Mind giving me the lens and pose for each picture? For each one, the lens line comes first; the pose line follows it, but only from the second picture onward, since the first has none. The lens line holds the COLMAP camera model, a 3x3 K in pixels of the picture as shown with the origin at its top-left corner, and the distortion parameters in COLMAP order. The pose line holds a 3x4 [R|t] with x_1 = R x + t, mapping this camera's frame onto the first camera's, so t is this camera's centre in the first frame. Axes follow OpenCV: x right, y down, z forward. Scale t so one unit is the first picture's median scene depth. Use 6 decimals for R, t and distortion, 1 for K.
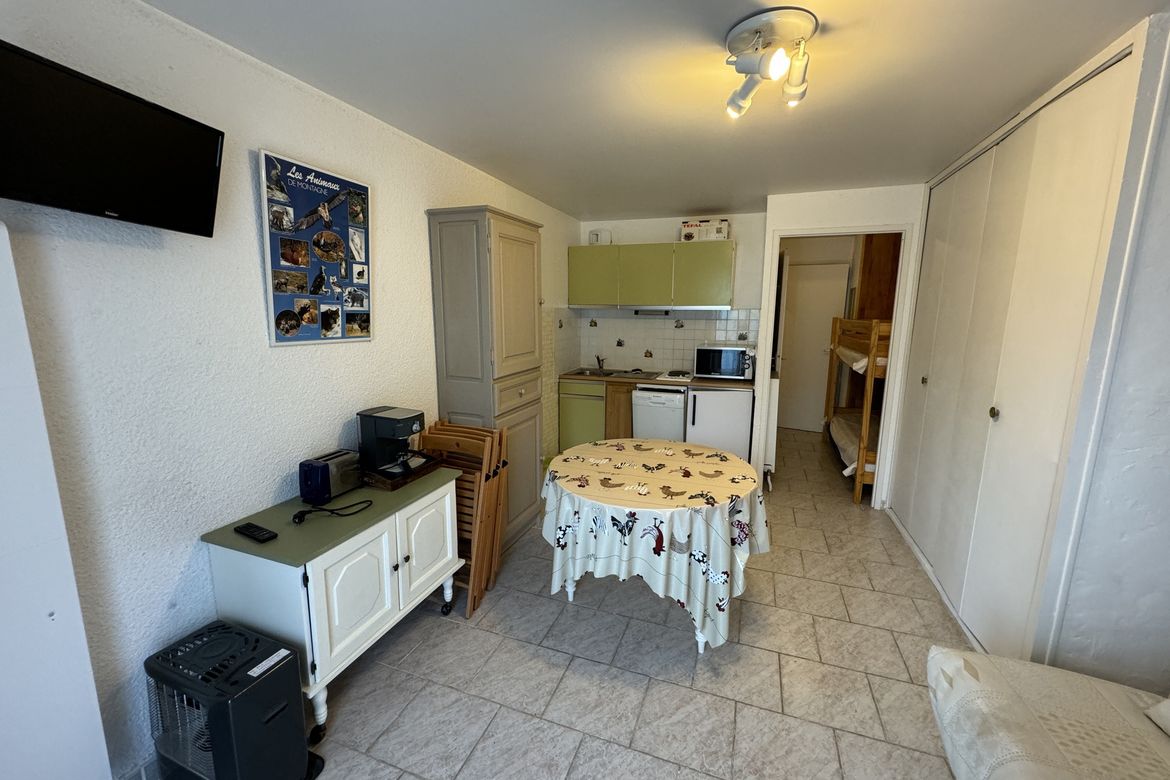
lens RADIAL K [[467.6, 0, 584.0], [0, 467.6, 387.7], [0, 0, 1]] dist [0.001634, 0.000121]
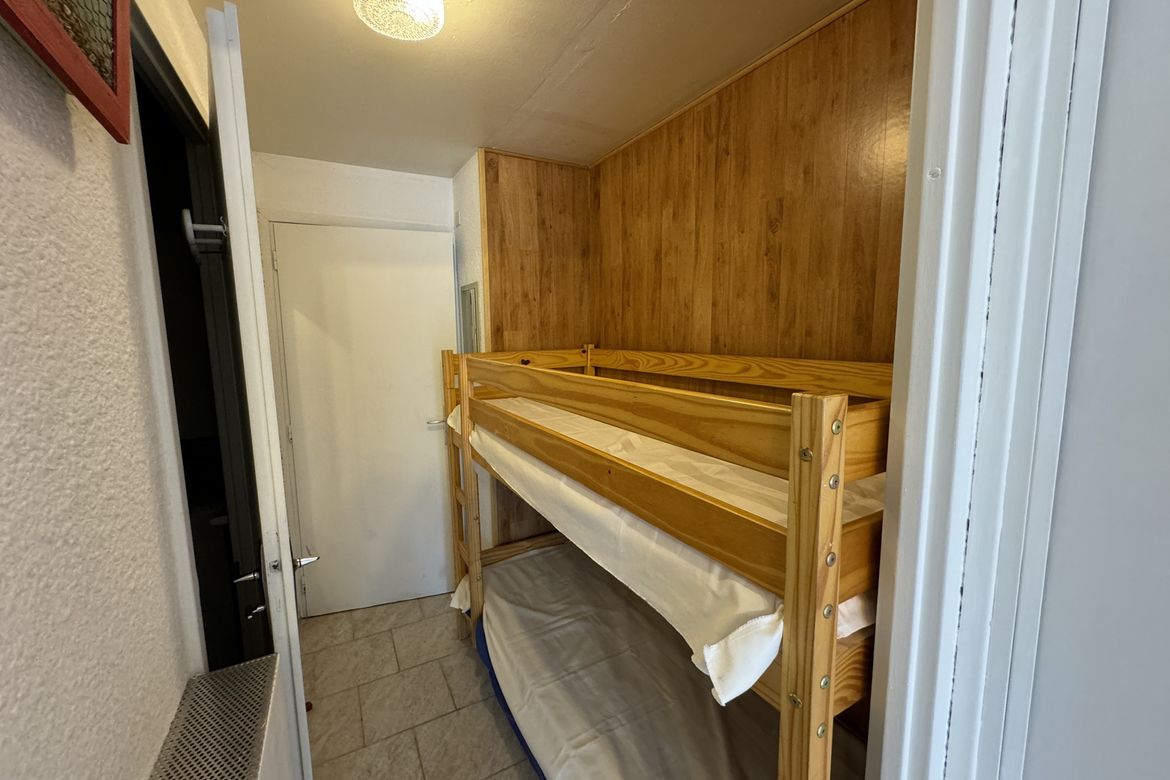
lens RADIAL K [[467.6, 0, 584.0], [0, 467.6, 387.7], [0, 0, 1]] dist [0.001634, 0.000121]
pose [[0.651869, -0.107094, 0.750731, 0.799611], [0.147398, 0.988991, 0.013095, -0.279447], [-0.743868, 0.102120, 0.660478, 1.689496]]
